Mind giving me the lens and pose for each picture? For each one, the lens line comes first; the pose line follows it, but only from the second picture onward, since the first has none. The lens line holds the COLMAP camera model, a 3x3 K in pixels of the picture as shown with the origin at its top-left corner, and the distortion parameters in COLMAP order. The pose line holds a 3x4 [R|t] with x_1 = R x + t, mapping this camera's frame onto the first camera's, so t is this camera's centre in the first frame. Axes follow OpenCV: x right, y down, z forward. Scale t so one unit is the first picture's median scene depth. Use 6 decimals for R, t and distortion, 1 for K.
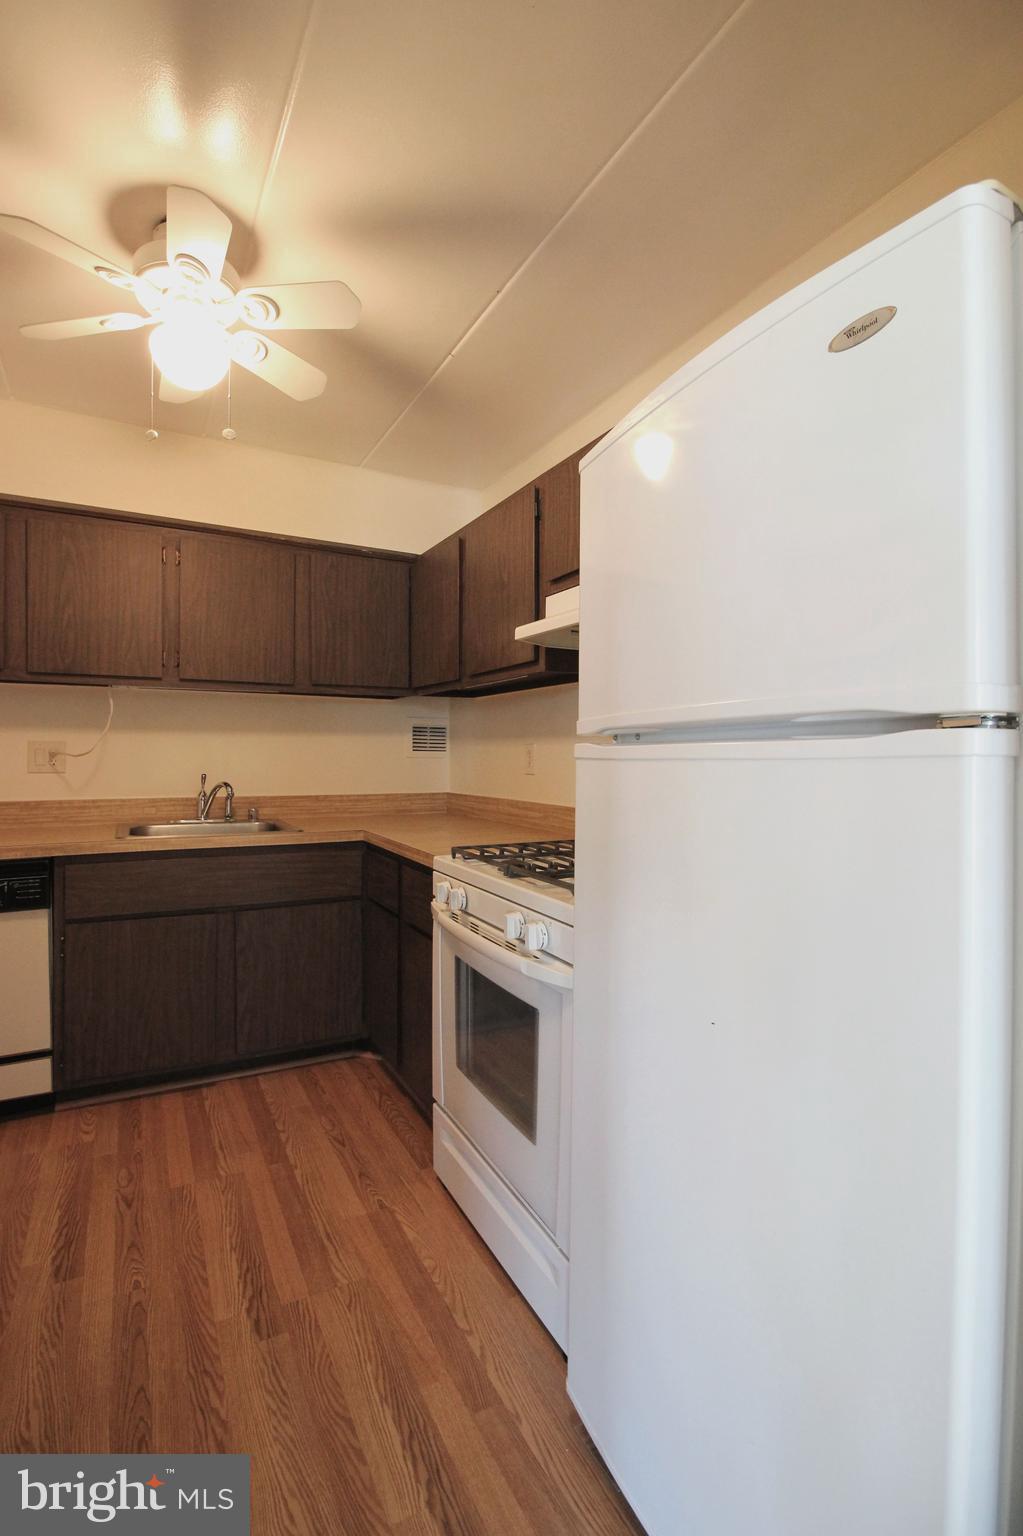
lens RADIAL K [[730.1, 0, 503.1], [0, 730.1, 762.4], [0, 0, 1]] dist [0.001690, -0.012981]
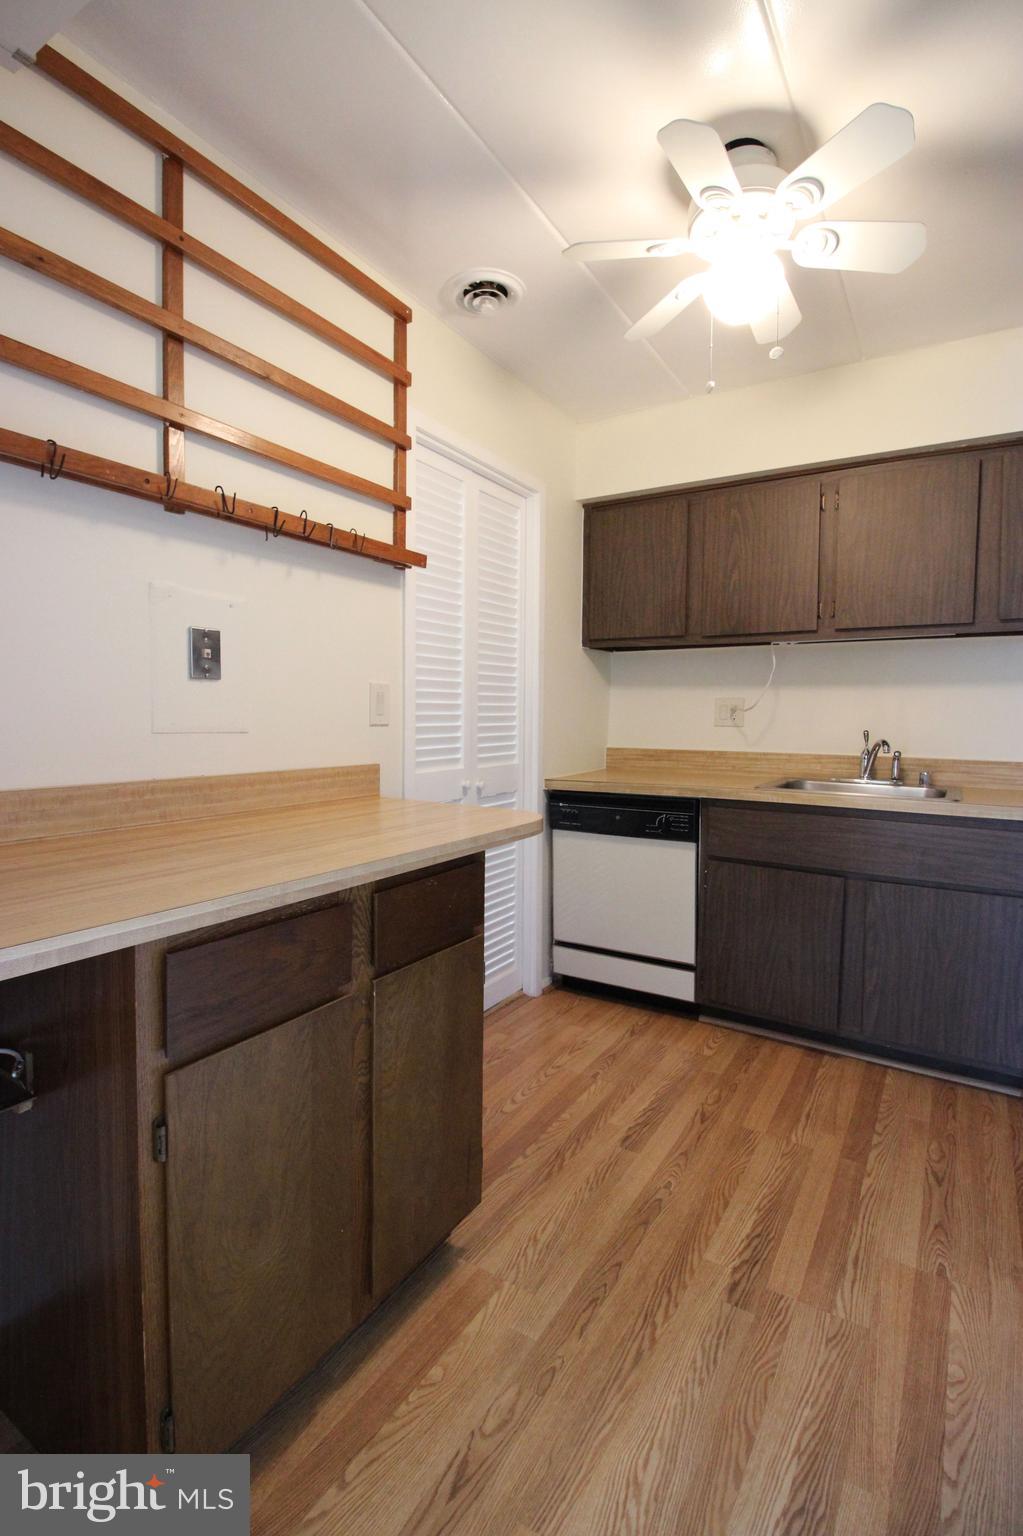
lens RADIAL K [[730.1, 0, 503.1], [0, 730.1, 762.4], [0, 0, 1]] dist [0.001690, -0.012981]
pose [[0.501105, 0.057235, -0.863492, 0.227254], [-0.019901, 0.998309, 0.054622, 0.020307], [0.865158, -0.010187, 0.501396, 0.187685]]
